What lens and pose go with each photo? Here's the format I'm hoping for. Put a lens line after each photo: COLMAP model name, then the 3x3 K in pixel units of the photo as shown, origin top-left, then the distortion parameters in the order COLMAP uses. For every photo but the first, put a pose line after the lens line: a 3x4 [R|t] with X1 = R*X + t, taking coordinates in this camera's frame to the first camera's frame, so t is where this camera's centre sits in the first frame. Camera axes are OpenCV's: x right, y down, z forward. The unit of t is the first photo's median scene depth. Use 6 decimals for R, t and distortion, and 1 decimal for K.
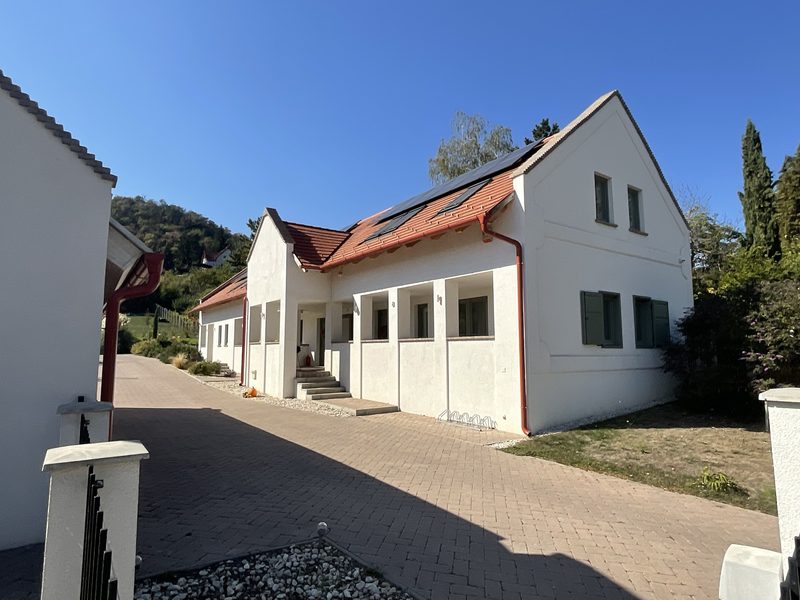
lens RADIAL K [[485.8, 0, 400.0], [0, 485.8, 300.0], [0, 0, 1]] dist [-0.000362, 0.001095]
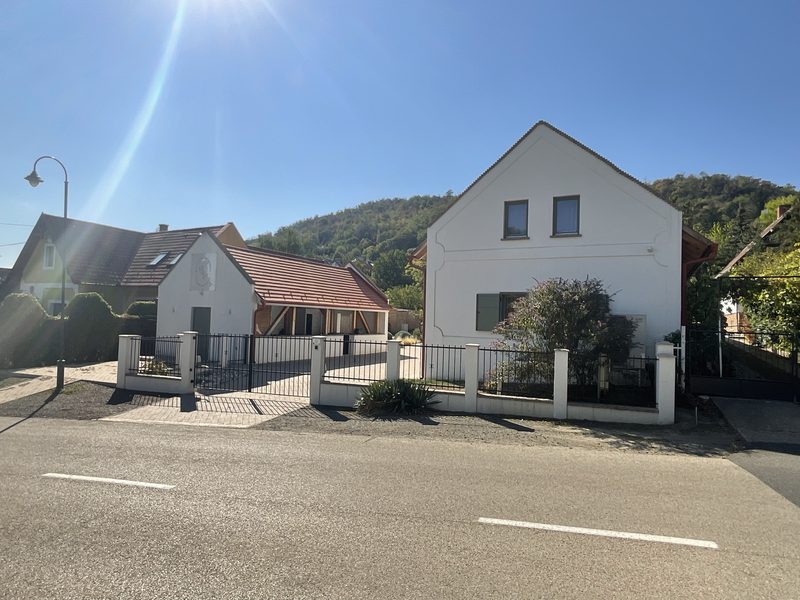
lens RADIAL K [[485.8, 0, 400.0], [0, 485.8, 300.0], [0, 0, 1]] dist [-0.000362, 0.001095]
pose [[0.453507, -0.014625, -0.891133, 0.946843], [0.060476, 0.998066, 0.014397, -0.021171], [0.889199, -0.060421, 0.453514, 0.087599]]
